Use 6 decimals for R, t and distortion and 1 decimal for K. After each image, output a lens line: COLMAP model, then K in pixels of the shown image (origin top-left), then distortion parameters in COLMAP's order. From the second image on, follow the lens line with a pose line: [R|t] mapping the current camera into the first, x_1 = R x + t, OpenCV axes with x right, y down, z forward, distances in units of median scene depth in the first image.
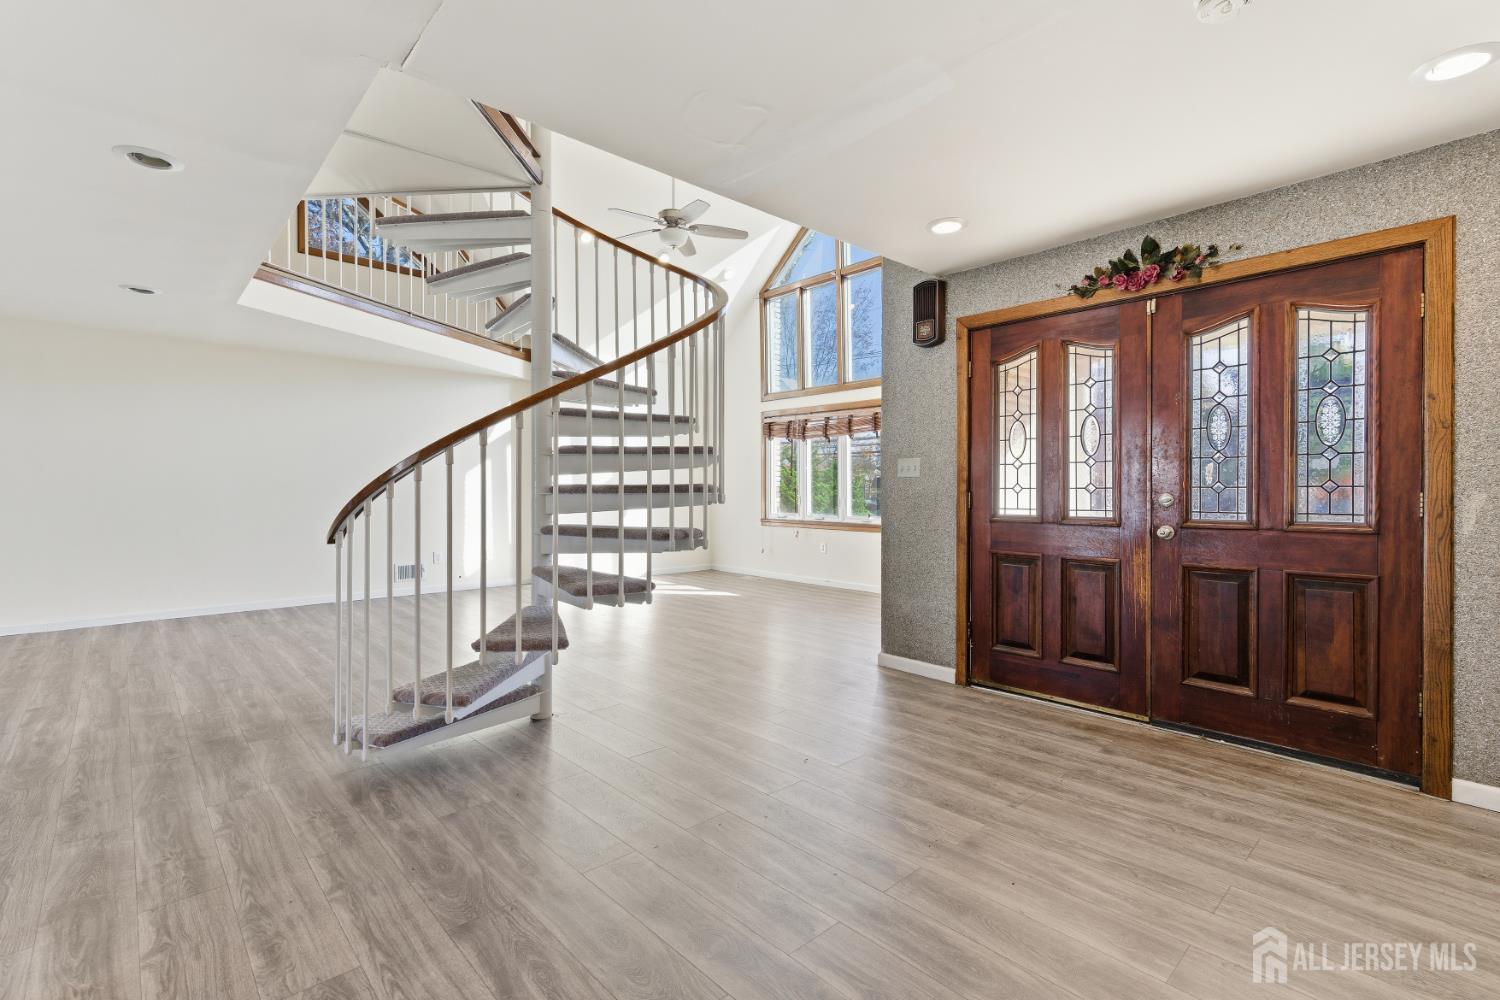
lens RADIAL K [[675.8, 0, 748.4], [0, 675.8, 488.6], [0, 0, 1]] dist [-0.001640, 0.000016]
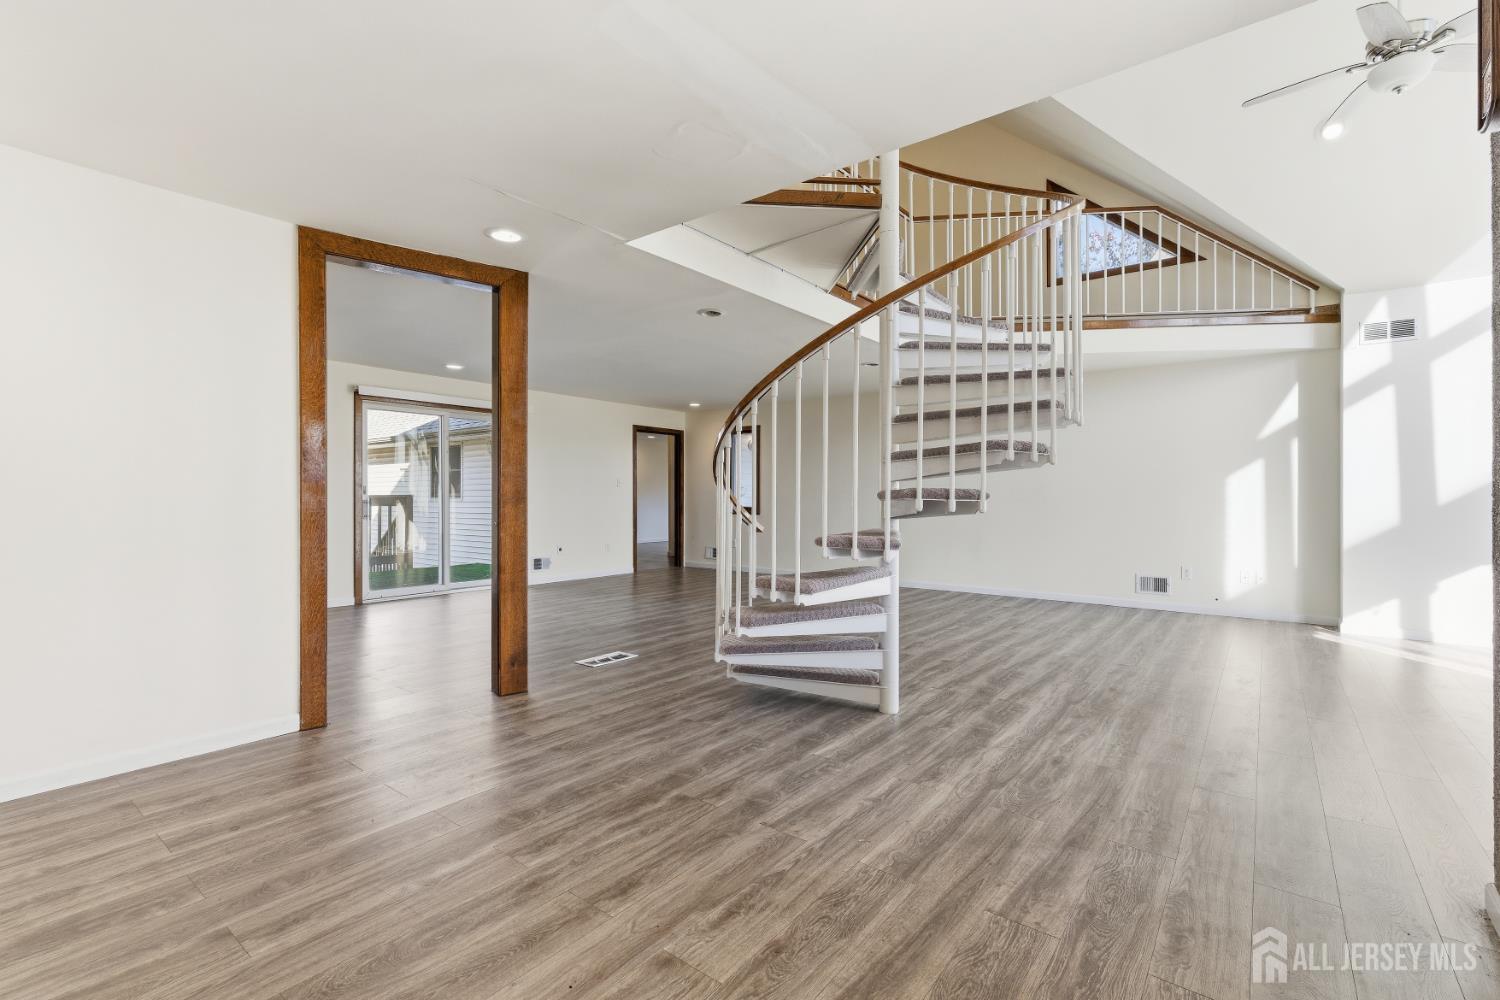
lens RADIAL K [[667.1, 0, 750.0], [0, 667.1, 500.0], [0, 0, 1]] dist [-0.001695, -0.000098]
pose [[0.166127, 0.003859, -0.986097, 1.141468], [-0.000023, 0.999992, 0.003910, 0.005553], [0.986104, -0.000627, 0.166126, 1.022823]]
